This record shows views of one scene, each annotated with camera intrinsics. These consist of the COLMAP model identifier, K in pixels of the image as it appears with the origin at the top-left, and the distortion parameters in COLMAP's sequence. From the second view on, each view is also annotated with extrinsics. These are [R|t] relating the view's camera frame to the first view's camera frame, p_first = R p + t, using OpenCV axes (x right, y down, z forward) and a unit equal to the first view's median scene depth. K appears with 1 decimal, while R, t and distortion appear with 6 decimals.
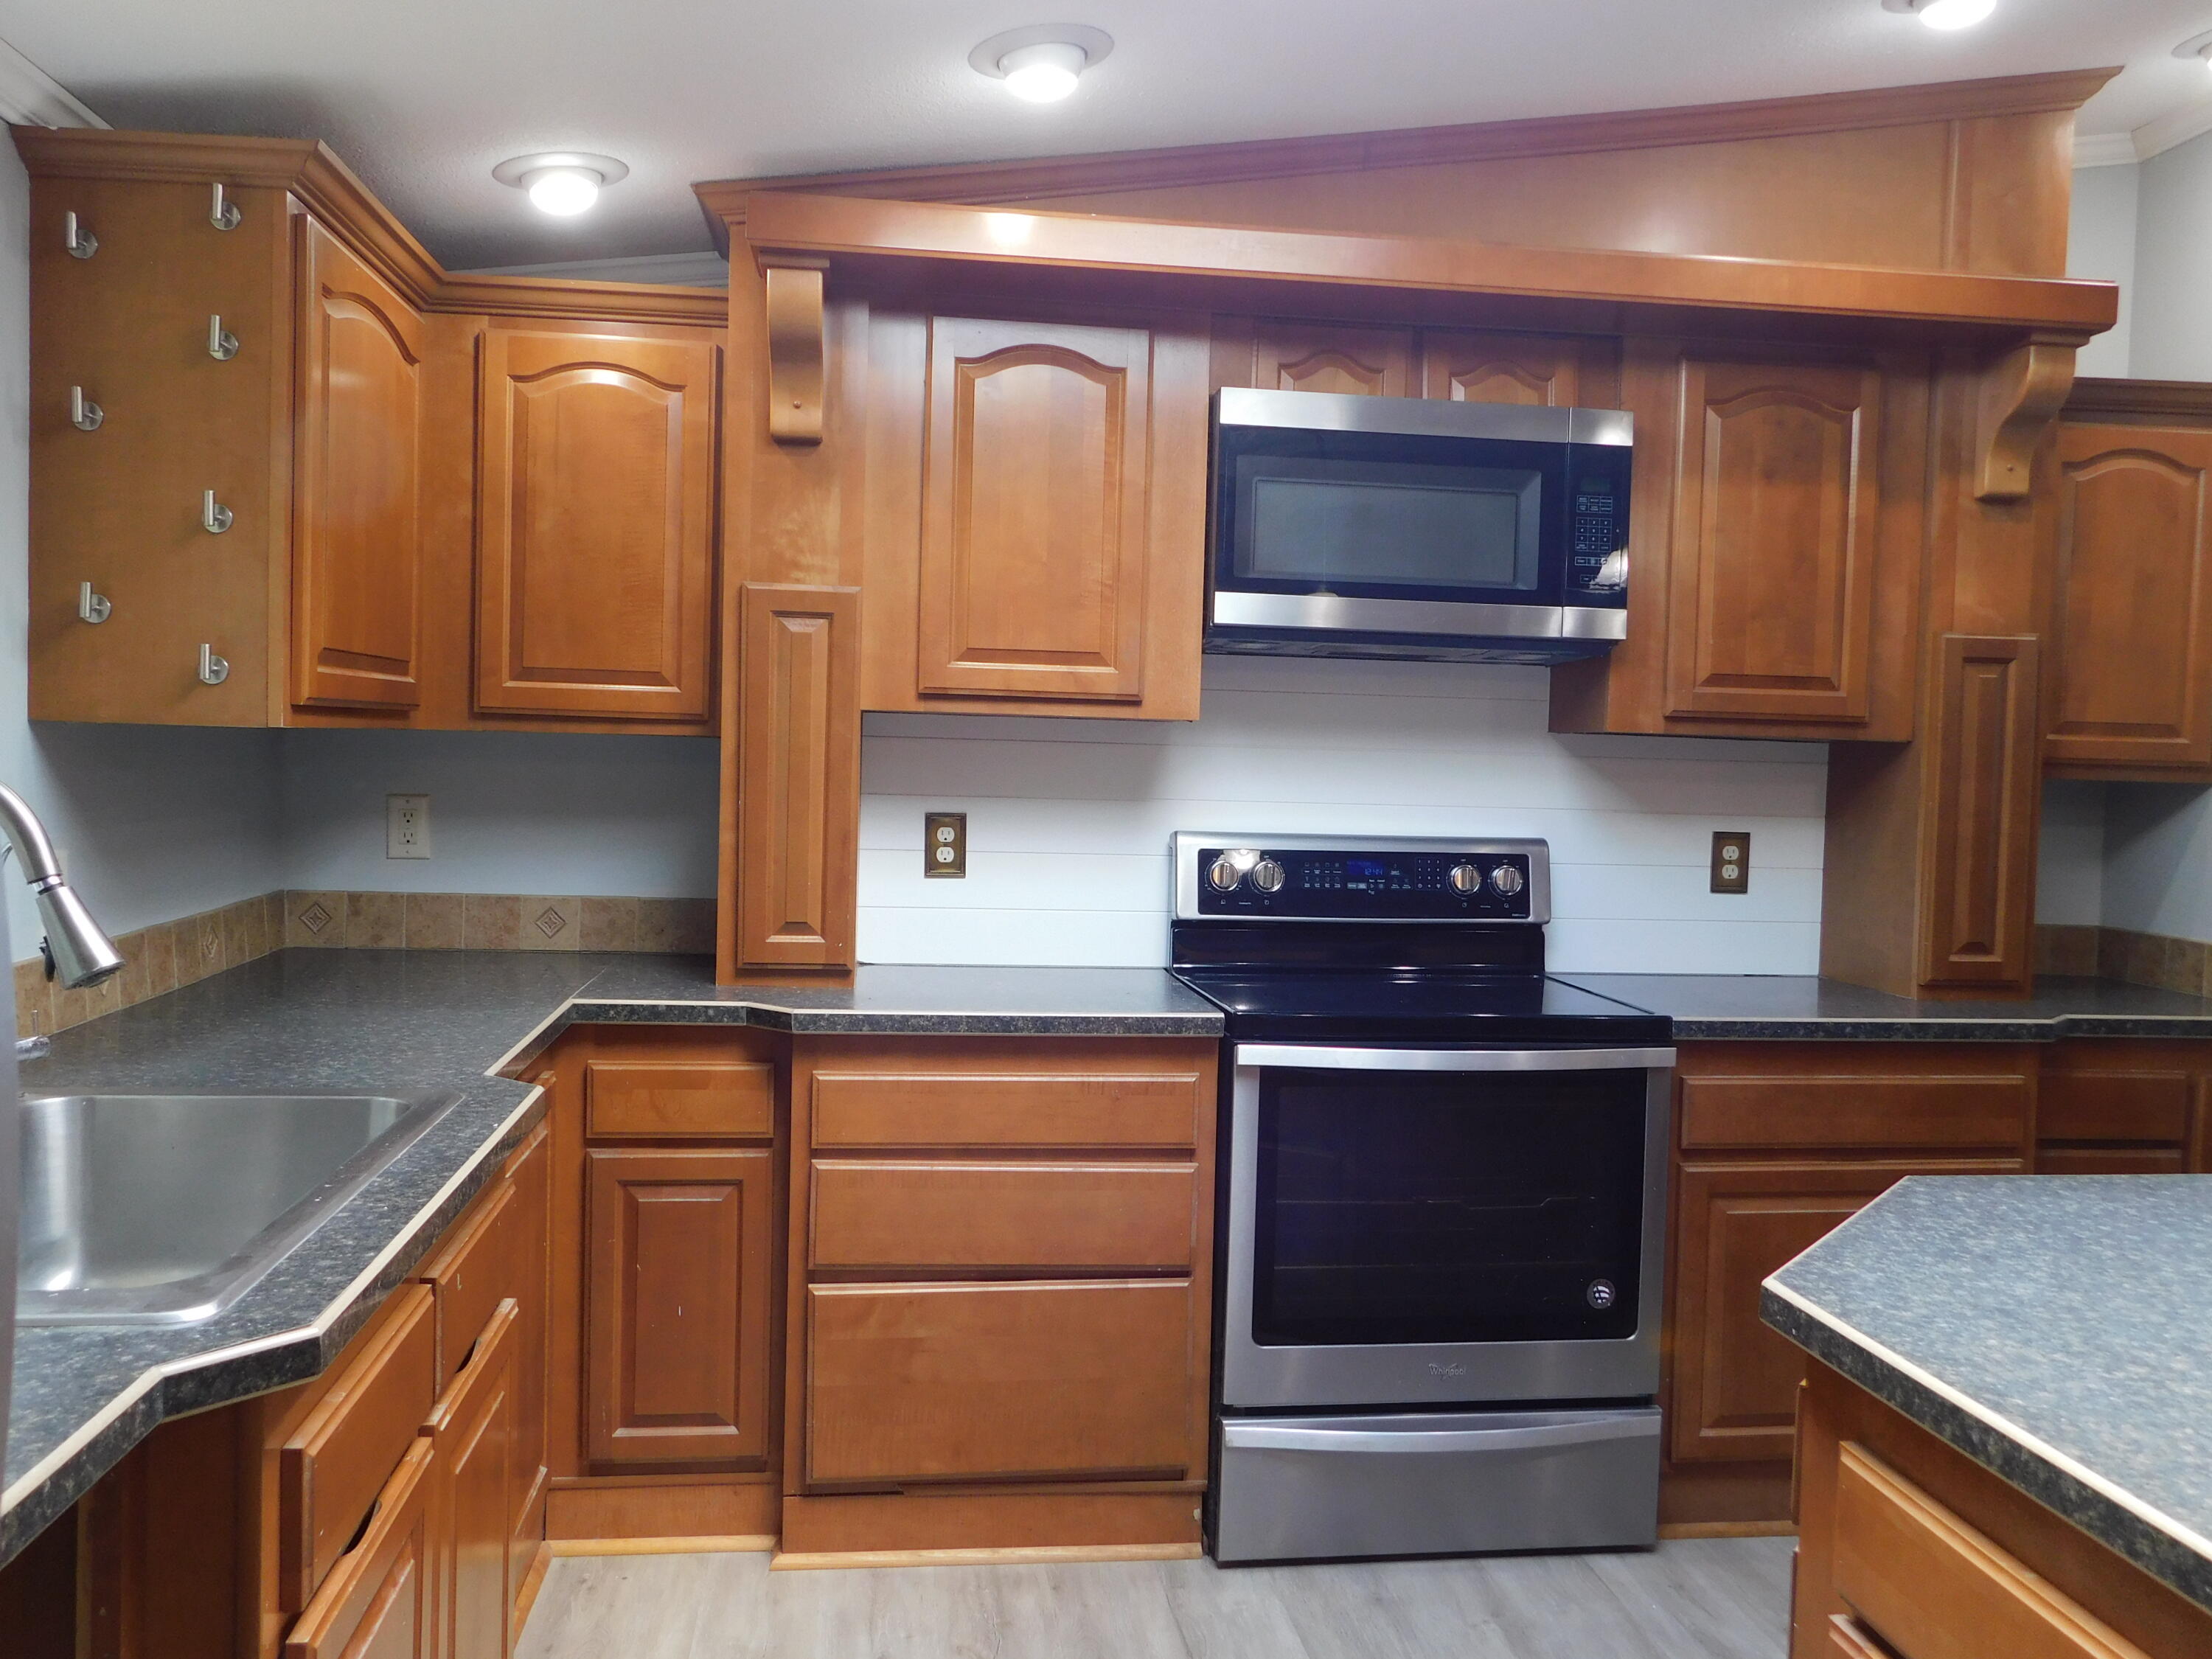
lens RADIAL K [[1791.6, 0, 1106.0], [0, 1791.6, 829.5], [0, 0, 1]] dist [-0.001619, 0.010120]
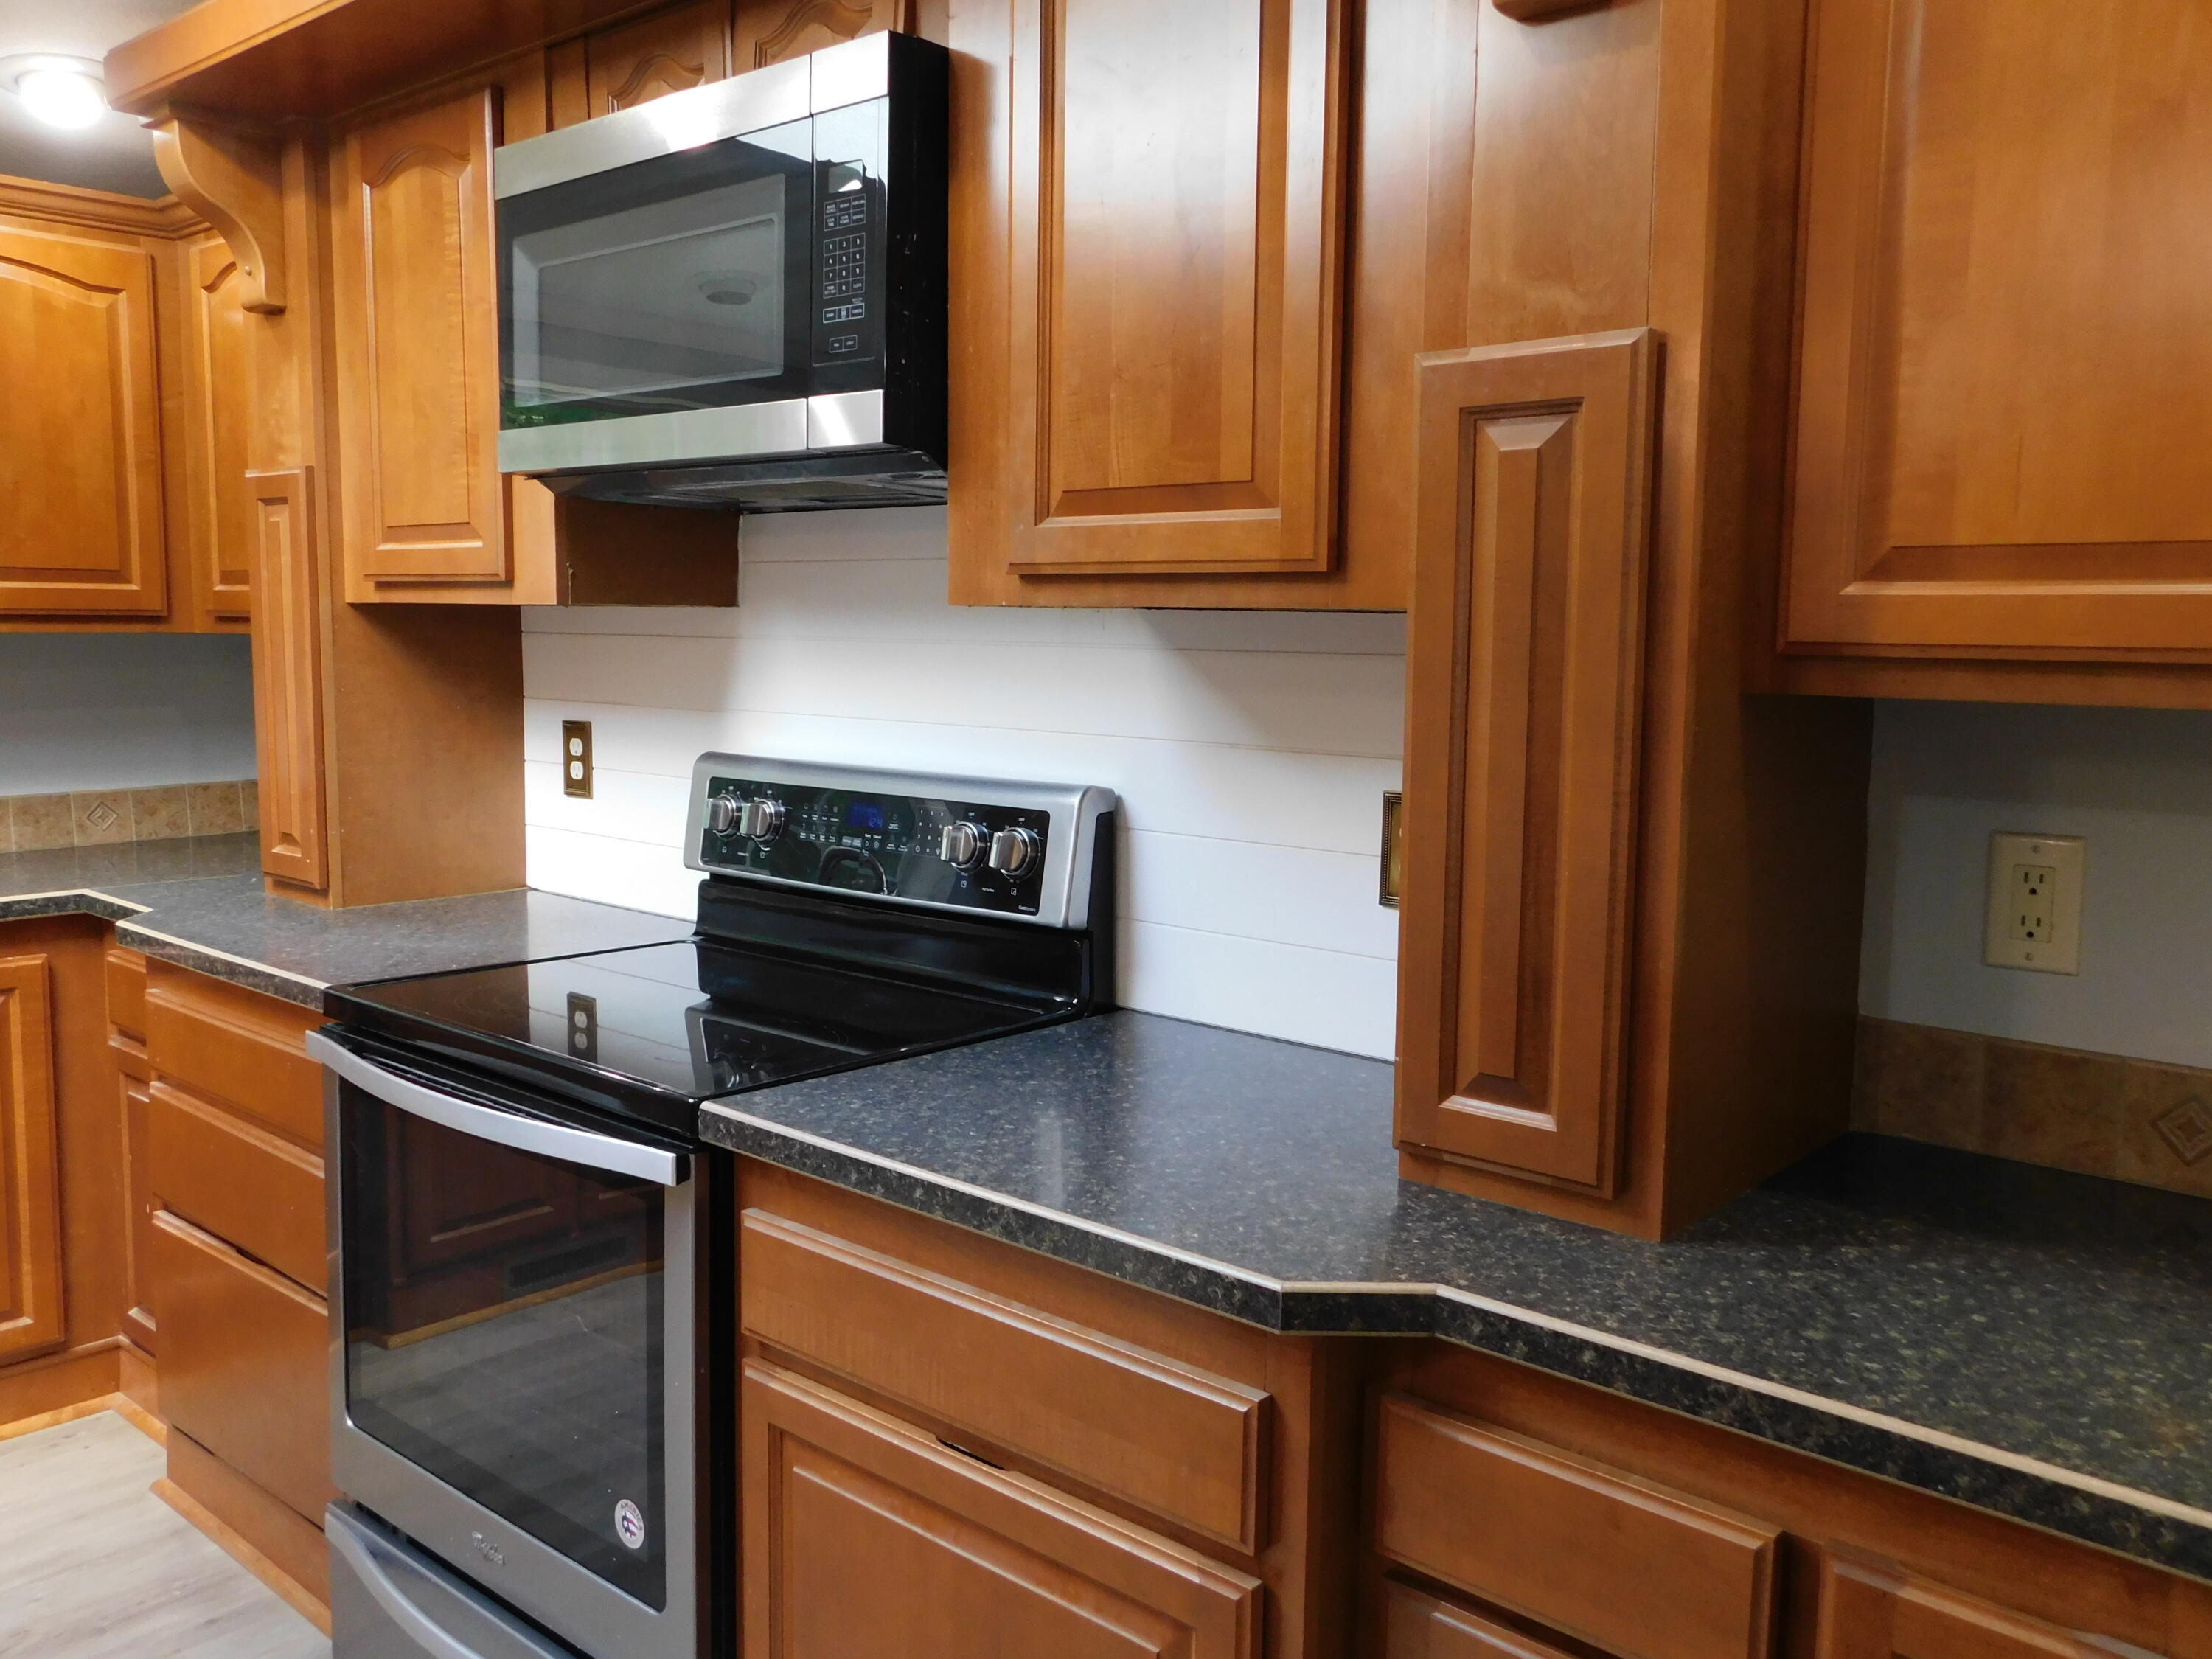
lens RADIAL K [[1791.6, 0, 1106.0], [0, 1791.6, 829.5], [0, 0, 1]] dist [-0.001619, 0.010120]
pose [[0.655184, 0.067633, -0.752436, 0.796247], [-0.028621, 0.997492, 0.064738, -0.022524], [0.754927, -0.020880, 0.655477, 0.694319]]
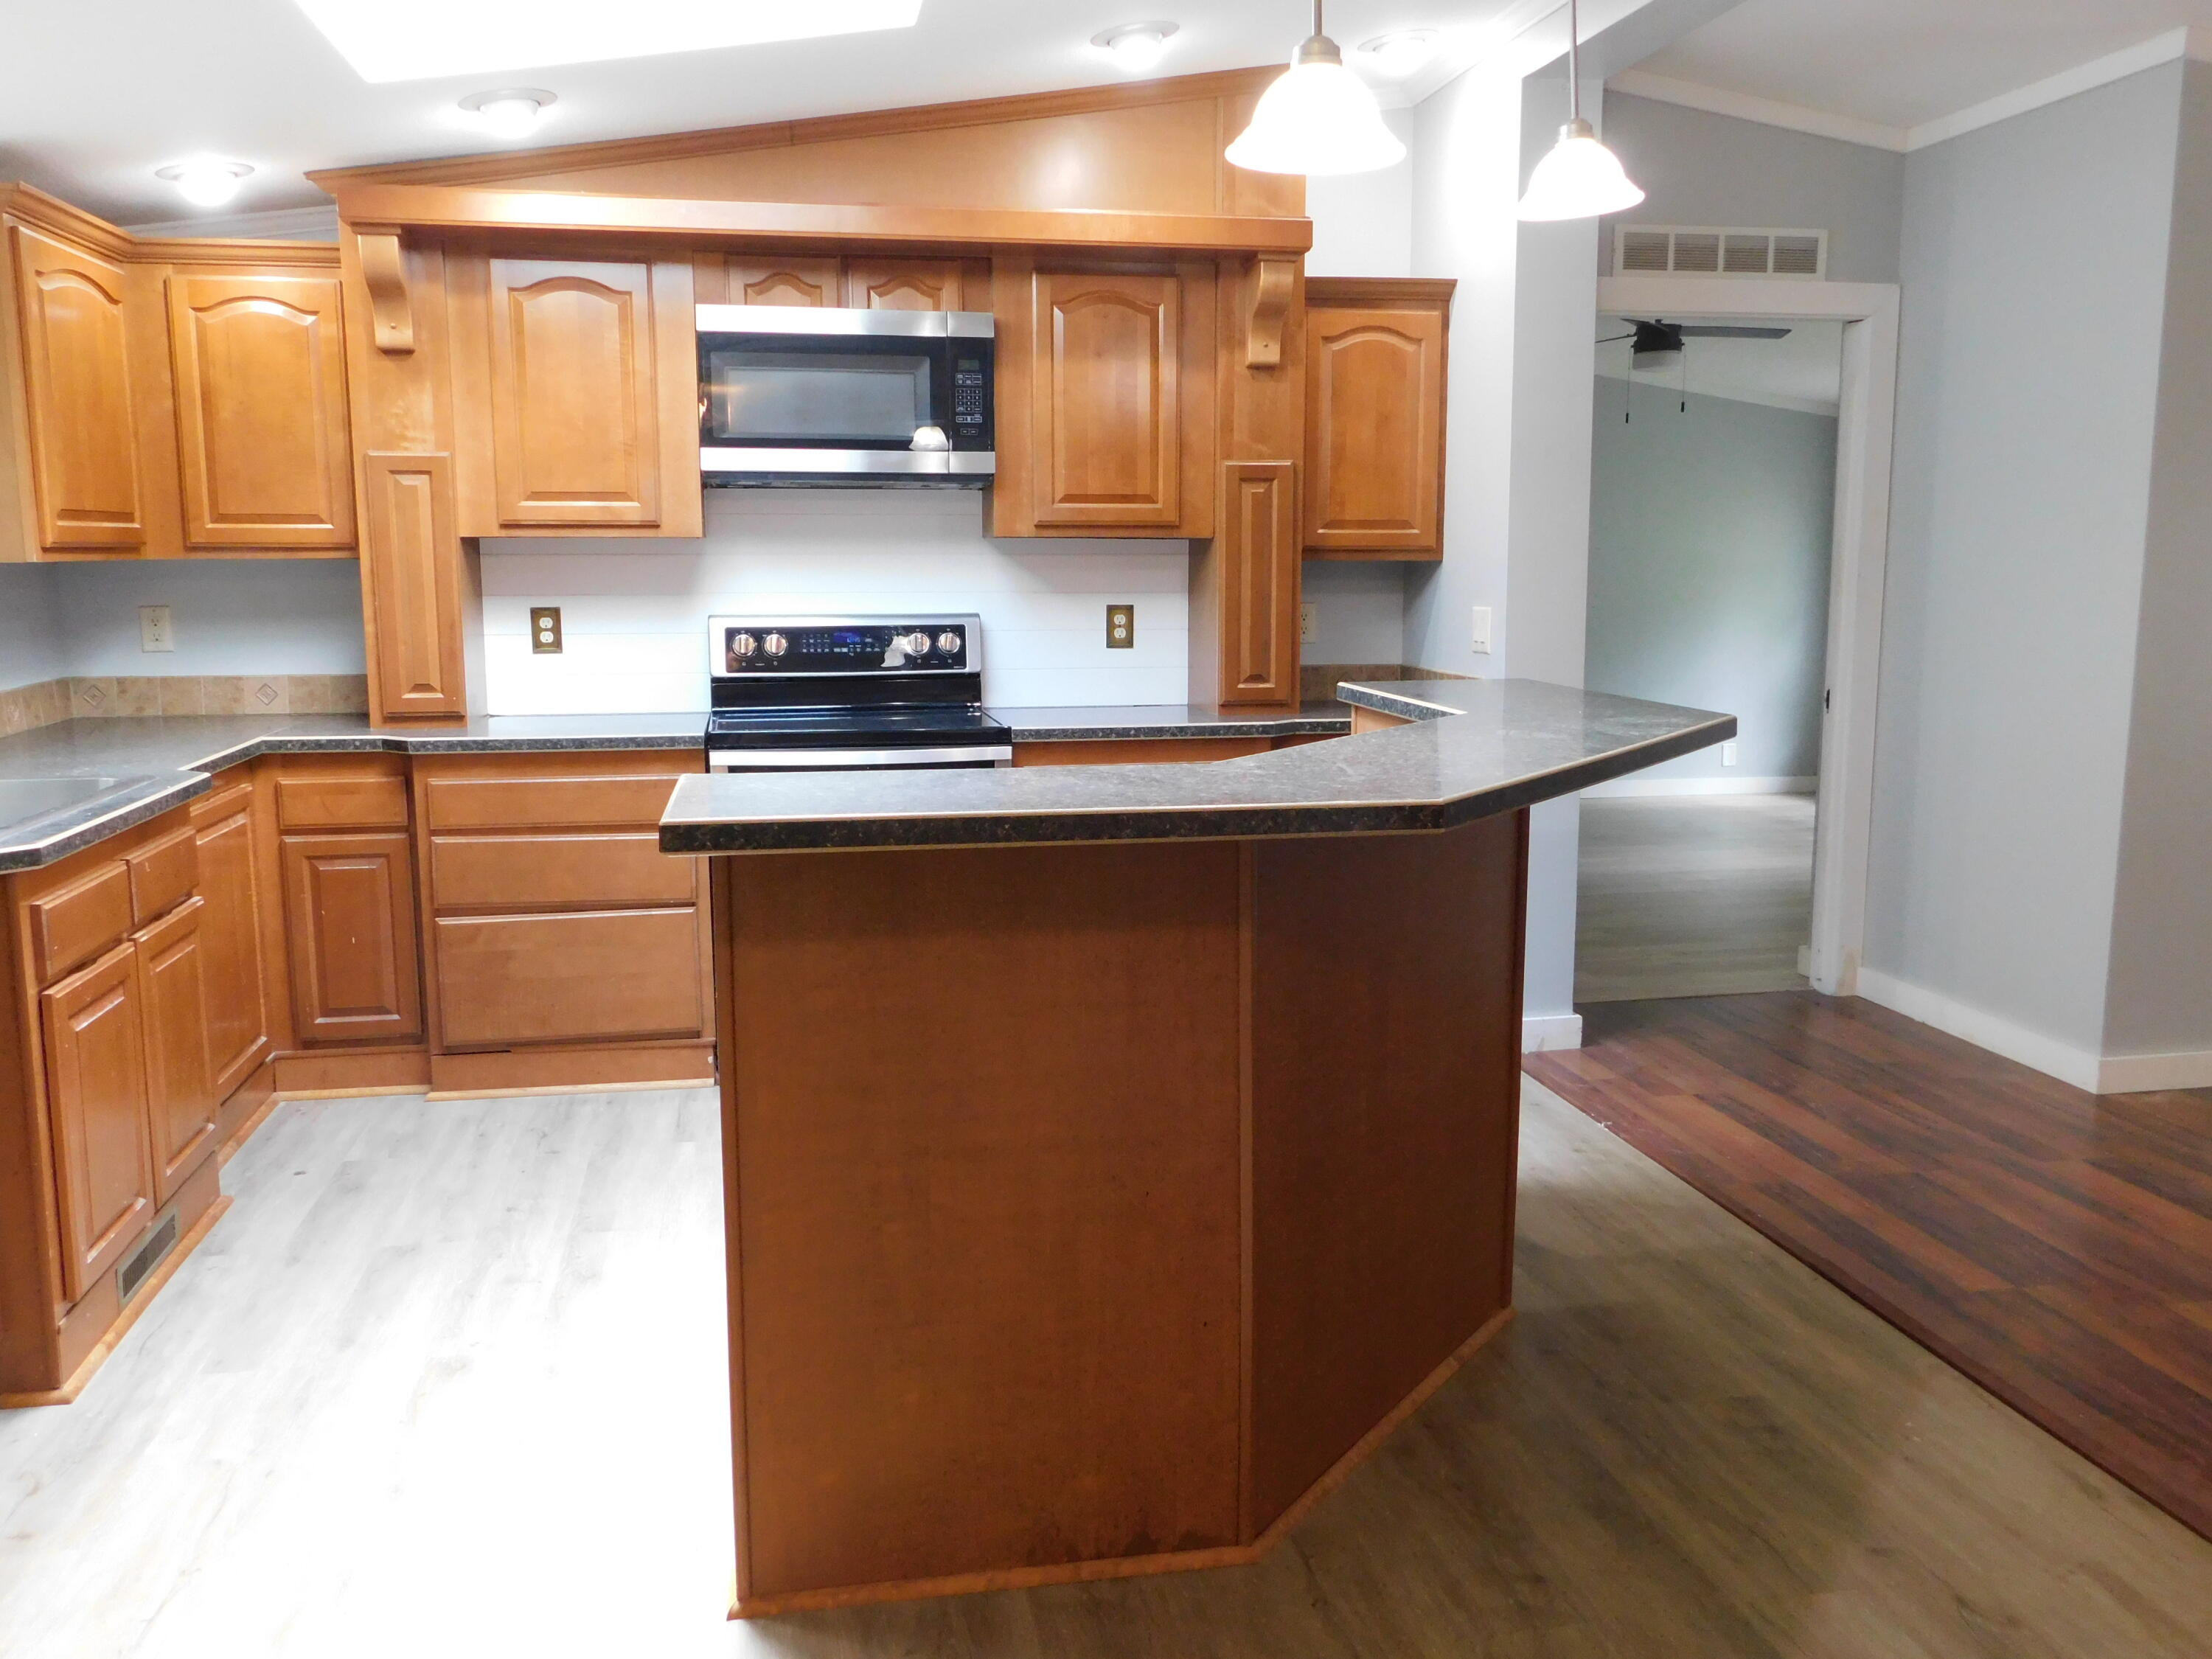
lens RADIAL K [[1791.6, 0, 1106.0], [0, 1791.6, 829.5], [0, 0, 1]] dist [-0.001619, 0.010120]
pose [[0.997775, -0.037666, 0.055003, 0.296817], [0.031410, 0.993382, 0.110479, 0.024877], [-0.058801, -0.108506, 0.992355, -0.499681]]
